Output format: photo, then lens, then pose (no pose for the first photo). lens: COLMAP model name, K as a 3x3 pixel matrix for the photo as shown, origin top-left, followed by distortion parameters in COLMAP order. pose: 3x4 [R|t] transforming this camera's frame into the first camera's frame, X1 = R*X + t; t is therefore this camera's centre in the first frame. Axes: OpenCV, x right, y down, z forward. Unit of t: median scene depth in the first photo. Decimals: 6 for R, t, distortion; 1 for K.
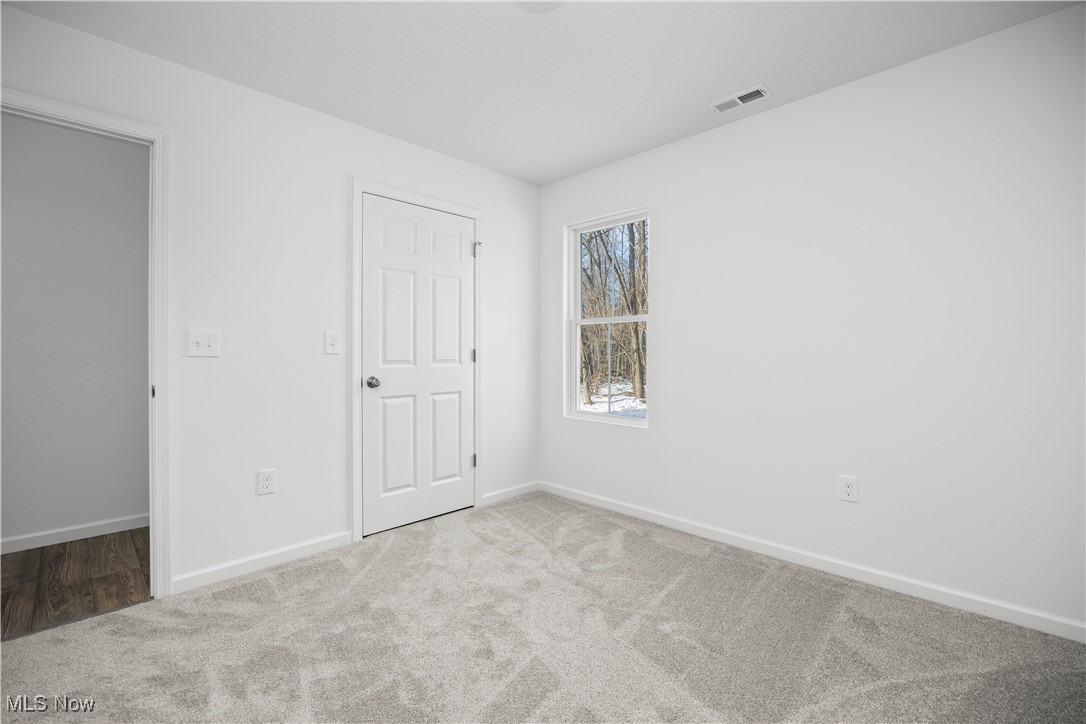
lens RADIAL K [[474.7, 0, 543.4], [0, 474.7, 357.7], [0, 0, 1]] dist [-0.013393, -0.000110]
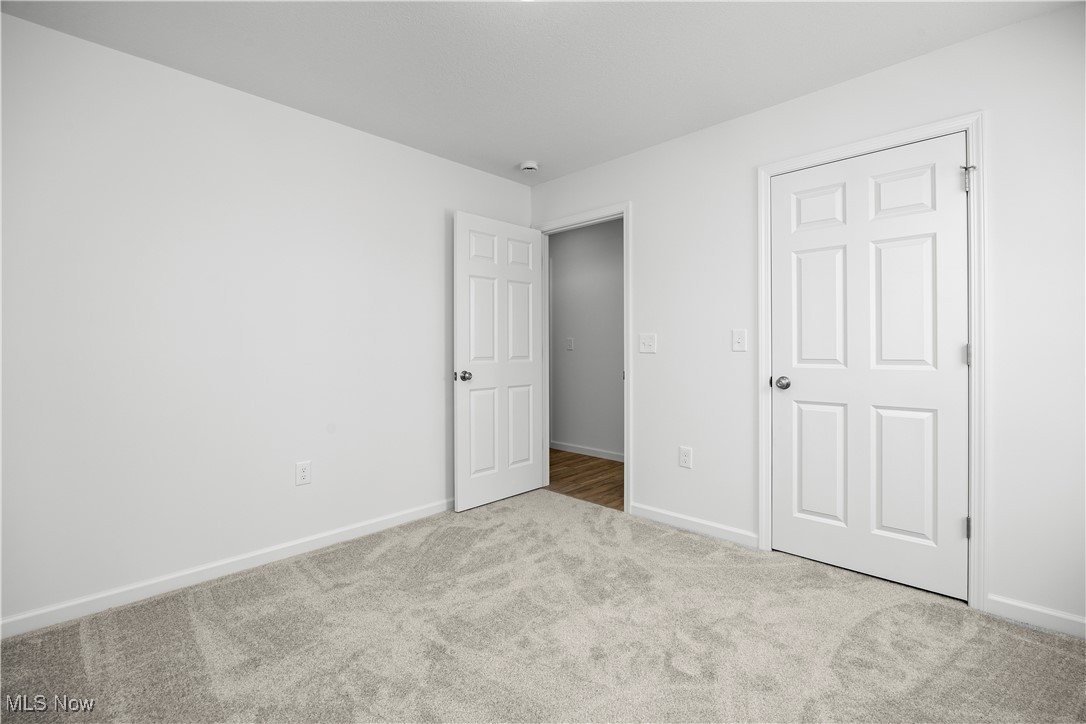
lens RADIAL K [[474.7, 0, 542.5], [0, 474.7, 350.7], [0, 0, 1]] dist [-0.013393, -0.000110]
pose [[0.013440, 0.005504, -0.999895, 0.522997], [-0.006921, 0.999961, 0.005411, -0.010729], [0.999886, 0.006847, 0.013478, 0.524536]]
